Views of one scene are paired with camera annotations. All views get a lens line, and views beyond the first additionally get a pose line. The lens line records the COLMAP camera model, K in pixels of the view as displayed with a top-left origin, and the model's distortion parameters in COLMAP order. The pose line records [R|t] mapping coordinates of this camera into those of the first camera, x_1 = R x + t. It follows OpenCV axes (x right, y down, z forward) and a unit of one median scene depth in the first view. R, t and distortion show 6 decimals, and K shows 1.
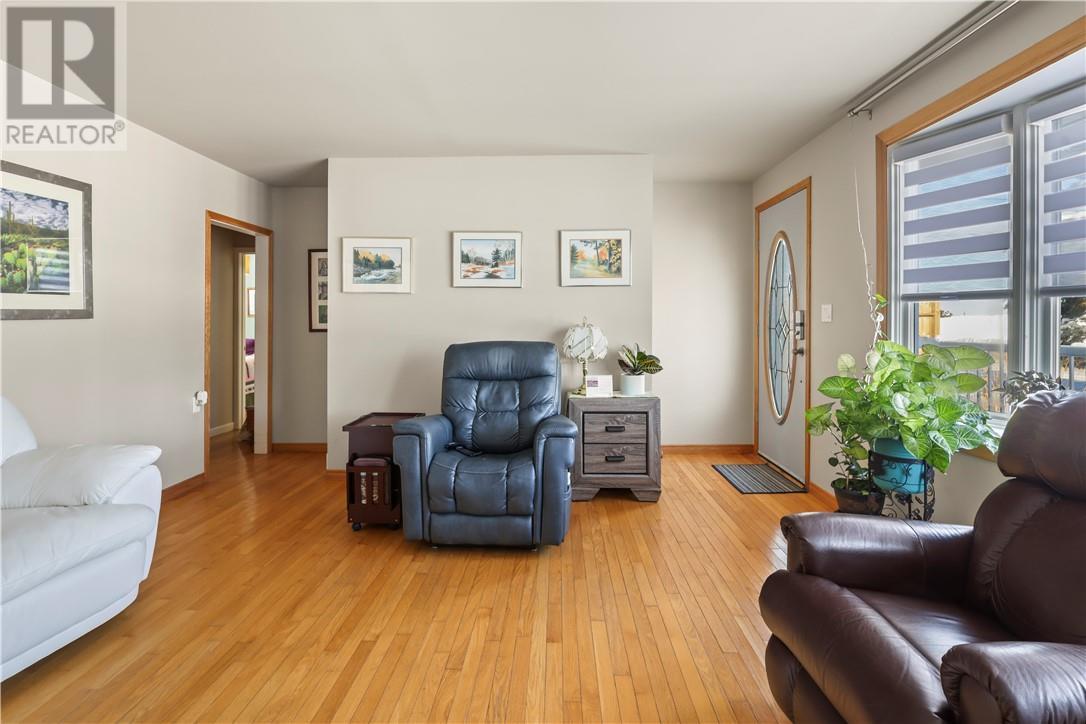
lens RADIAL K [[516.4, 0, 541.8], [0, 516.4, 321.5], [0, 0, 1]] dist [0.000462, 0.000518]
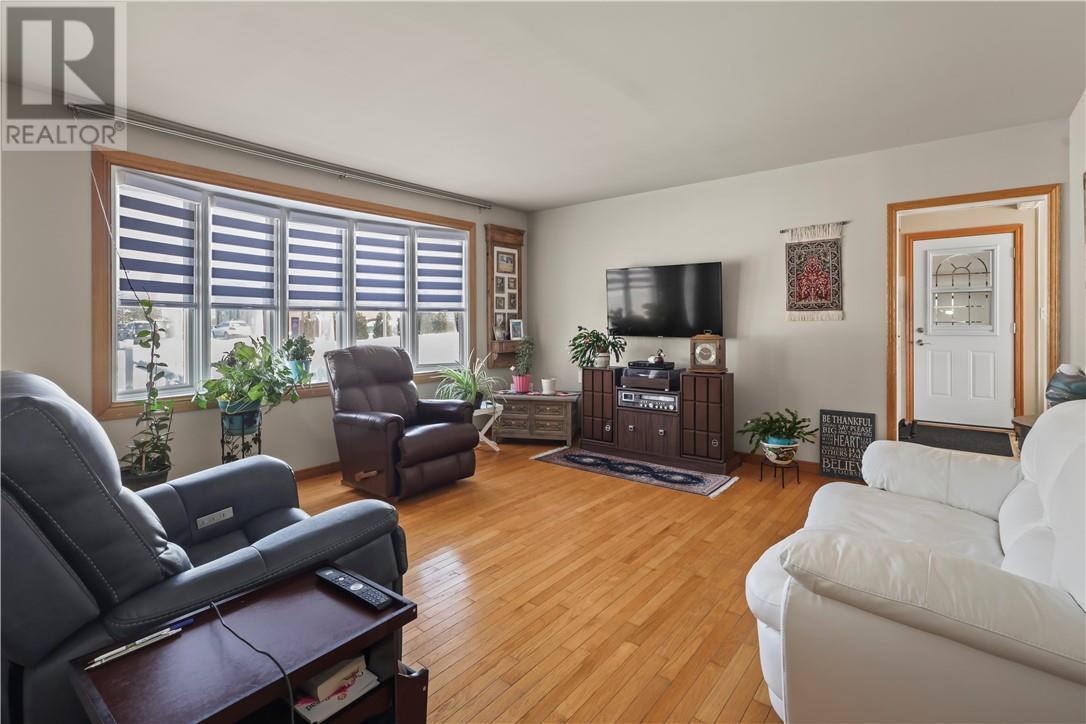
lens RADIAL K [[515.2, 0, 541.3], [0, 515.2, 329.5], [0, 0, 1]] dist [-0.004042, -0.000296]
pose [[-0.800283, -0.002919, 0.599615, -0.581219], [0.004185, 0.999937, 0.010454, 0.005797], [-0.599608, 0.010876, -0.800220, 1.070725]]
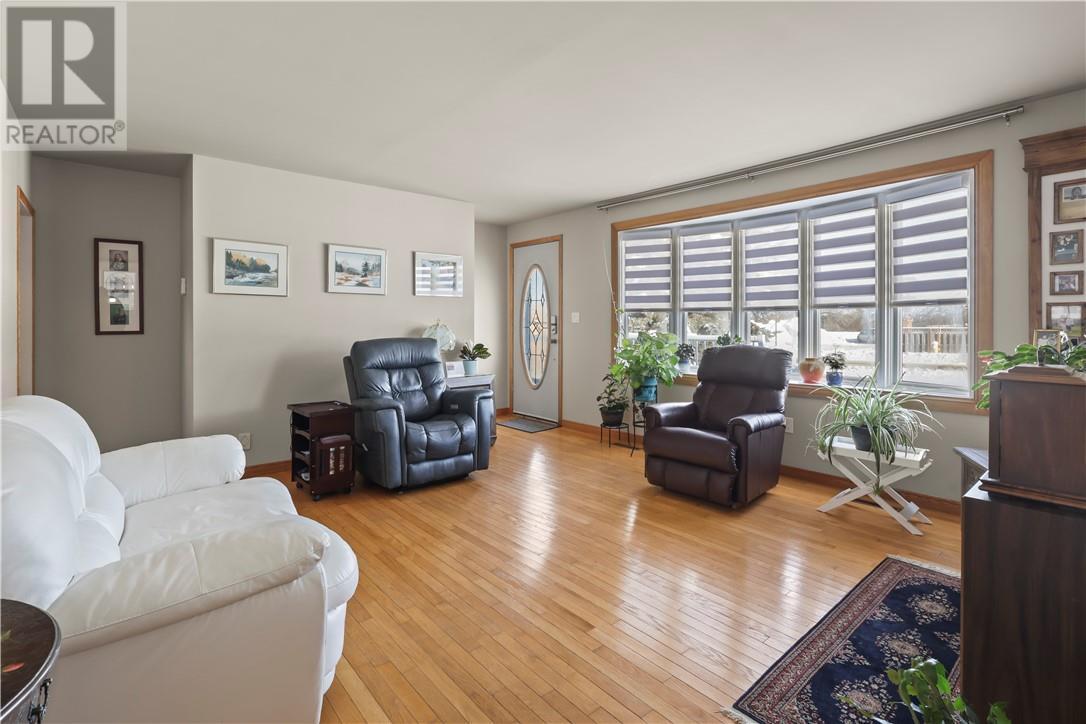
lens RADIAL K [[515.2, 0, 541.3], [0, 515.2, 329.5], [0, 0, 1]] dist [-0.004042, -0.000296]
pose [[0.738815, -0.008826, 0.673851, -0.670894], [0.000905, 0.999926, 0.012104, 0.001923], [-0.673908, -0.008332, 0.738768, -0.177189]]
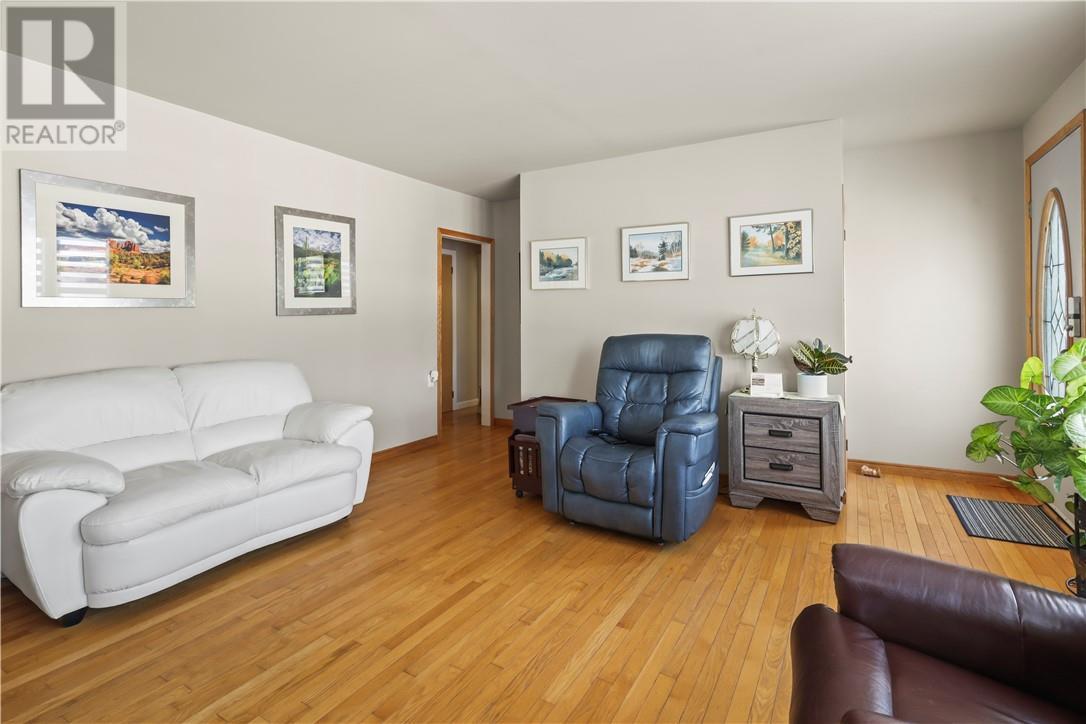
lens RADIAL K [[521.0, 0, 544.9], [0, 521.0, 309.9], [0, 0, 1]] dist [-0.001376, 0.000330]
pose [[0.876146, -0.009302, -0.481957, 0.222228], [0.005531, 0.999942, -0.009244, -0.000829], [0.482015, 0.005433, 0.876146, 0.008615]]
